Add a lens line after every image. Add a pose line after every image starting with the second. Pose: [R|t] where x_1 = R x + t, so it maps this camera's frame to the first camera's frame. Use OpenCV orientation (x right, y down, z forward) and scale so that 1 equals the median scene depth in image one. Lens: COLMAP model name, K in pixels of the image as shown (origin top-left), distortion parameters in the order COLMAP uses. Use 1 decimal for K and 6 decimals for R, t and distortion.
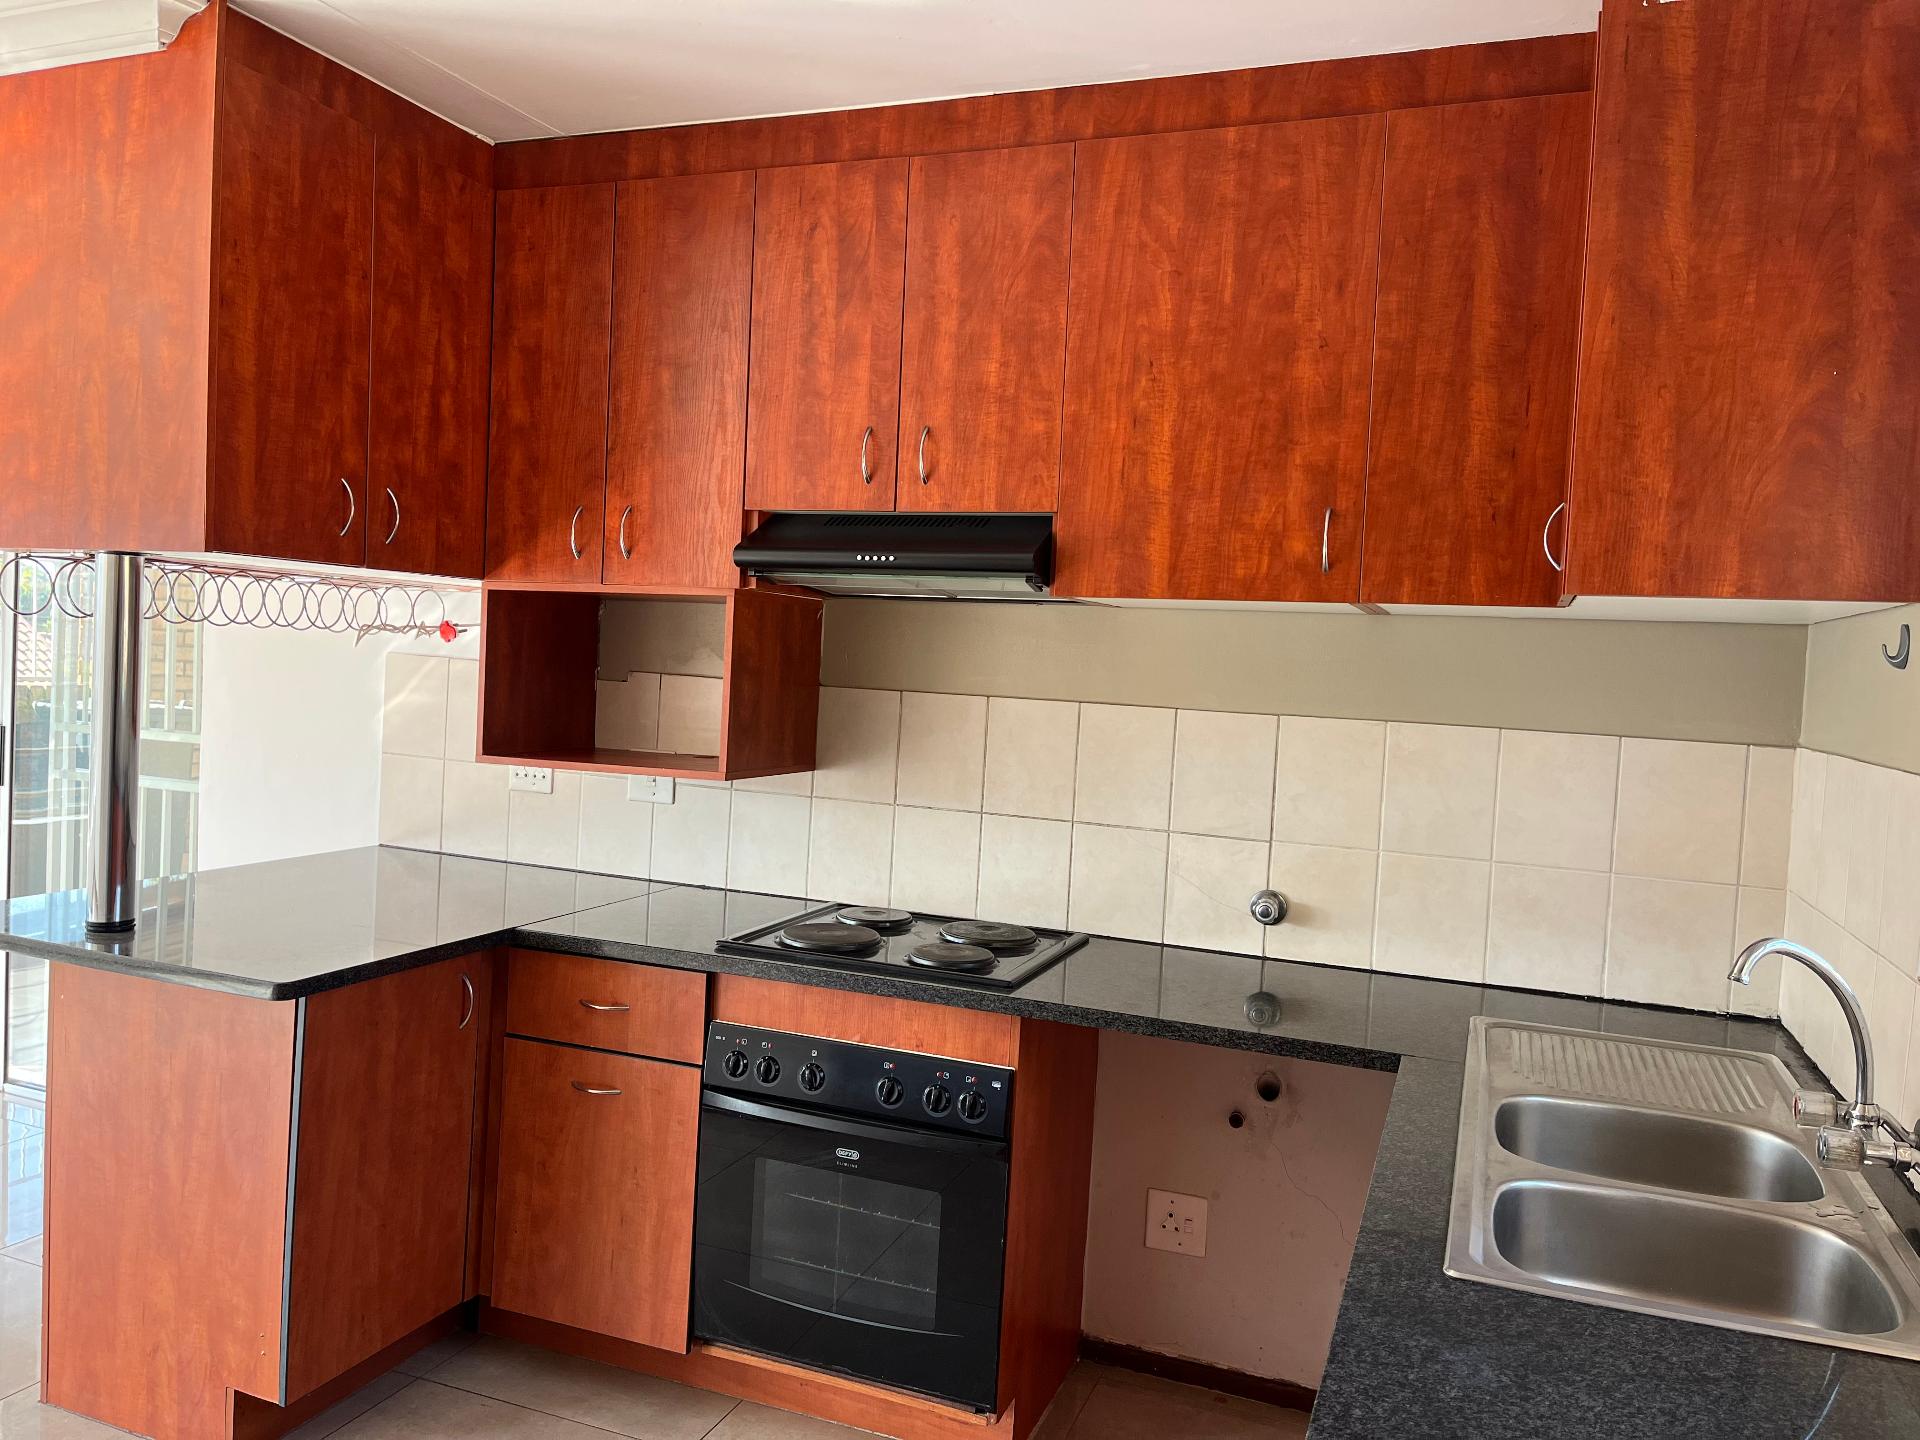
lens RADIAL K [[1454.7, 0, 964.6], [0, 1454.7, 713.8], [0, 0, 1]] dist [0.054289, -0.057430]
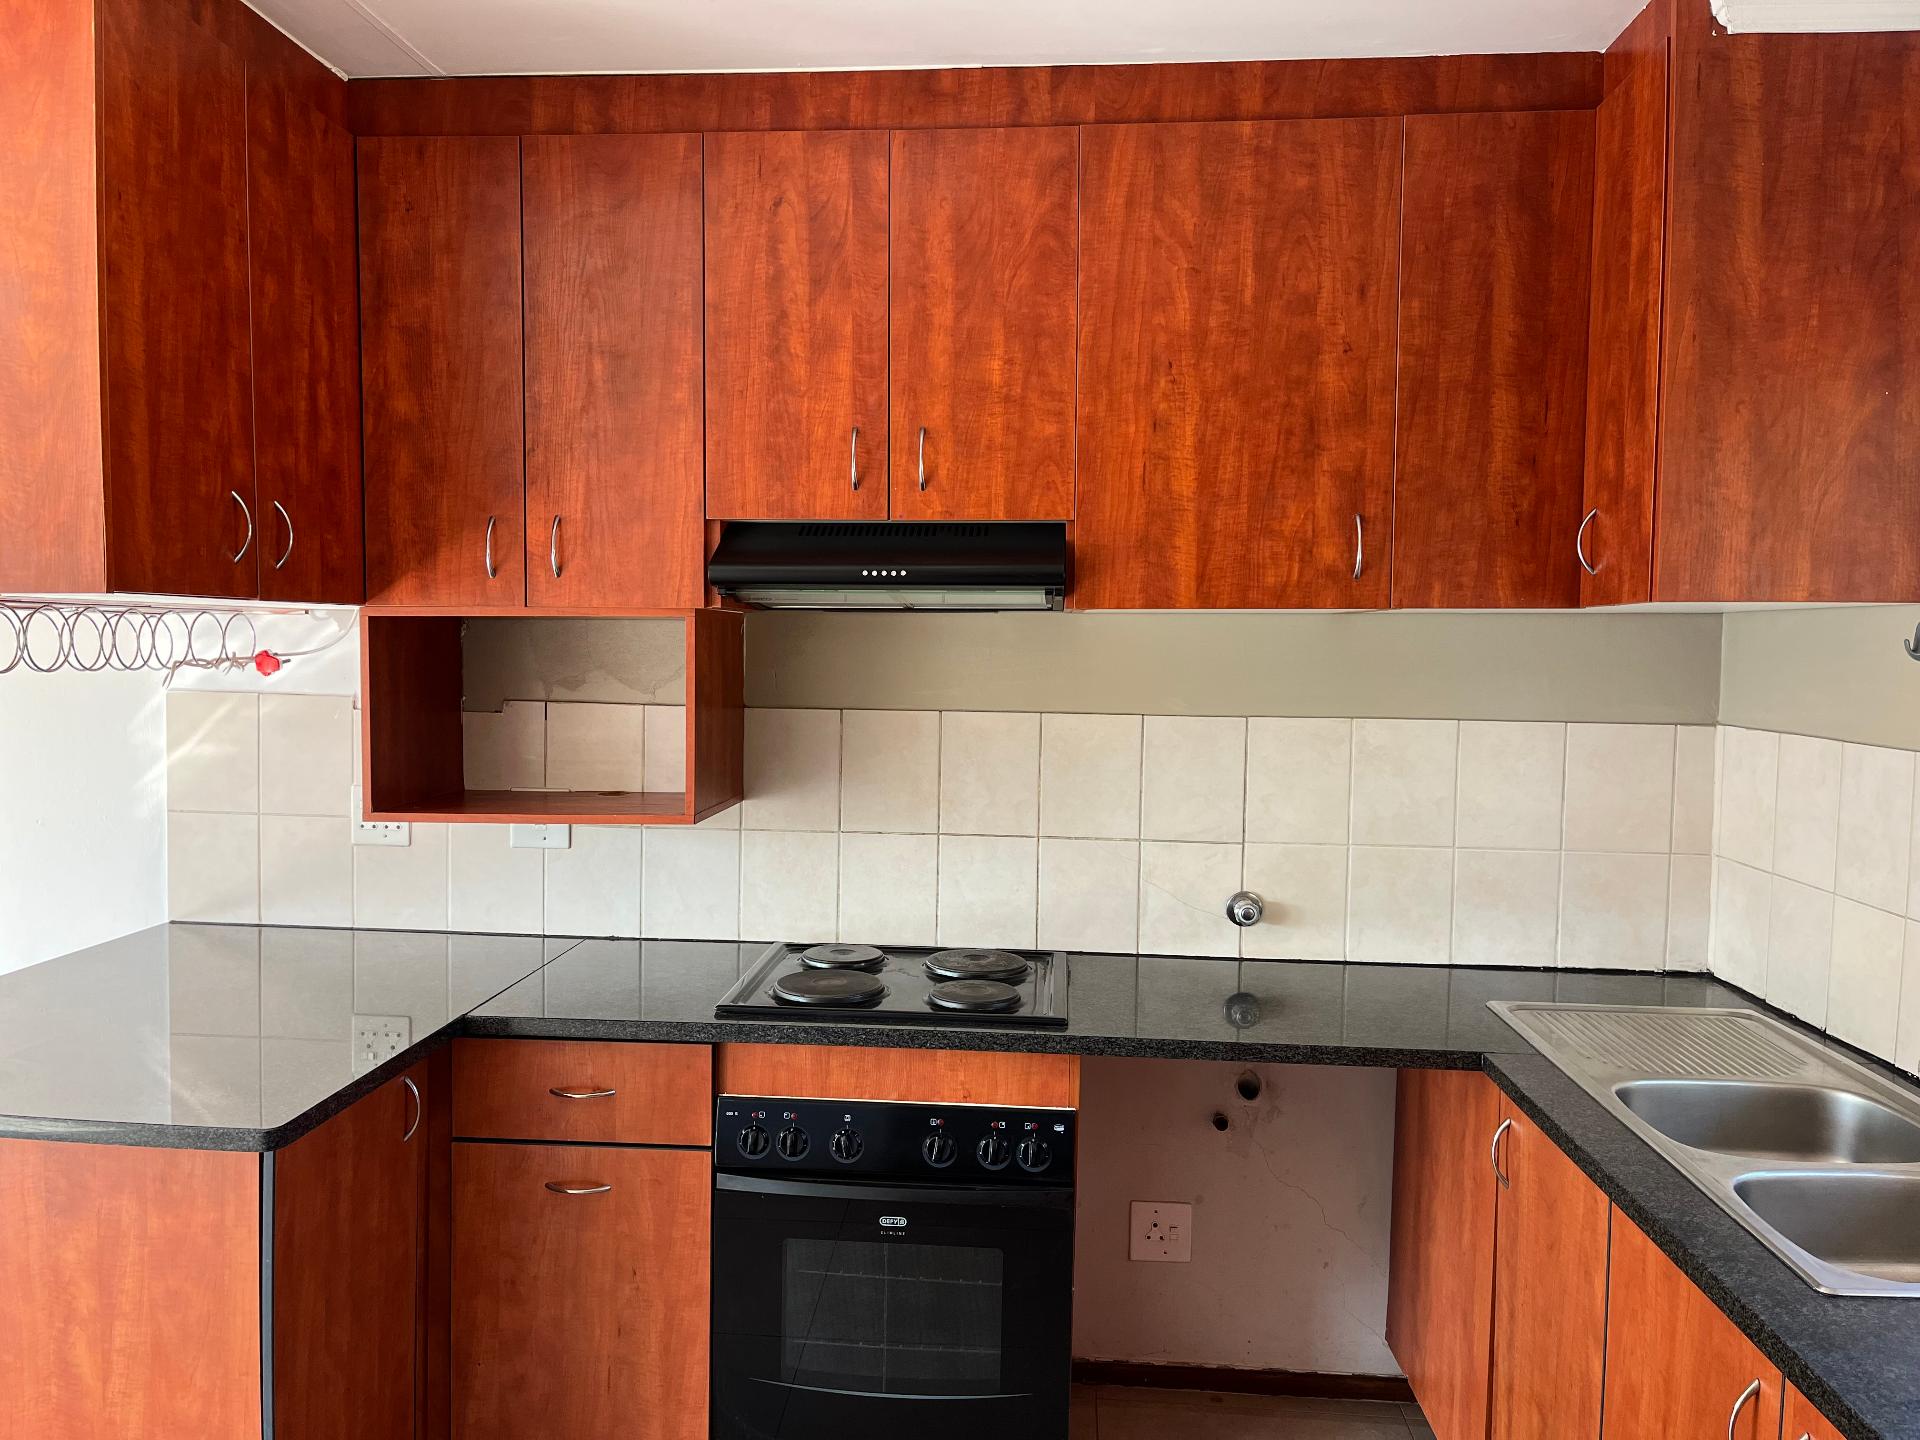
lens RADIAL K [[1454.7, 0, 958.2], [0, 1454.7, 724.0], [0, 0, 1]] dist [0.054289, -0.057430]
pose [[0.957130, -0.055857, 0.284223, -0.284896], [0.047267, 0.998197, 0.036998, -0.044522], [-0.285778, -0.021978, 0.958044, 0.110122]]
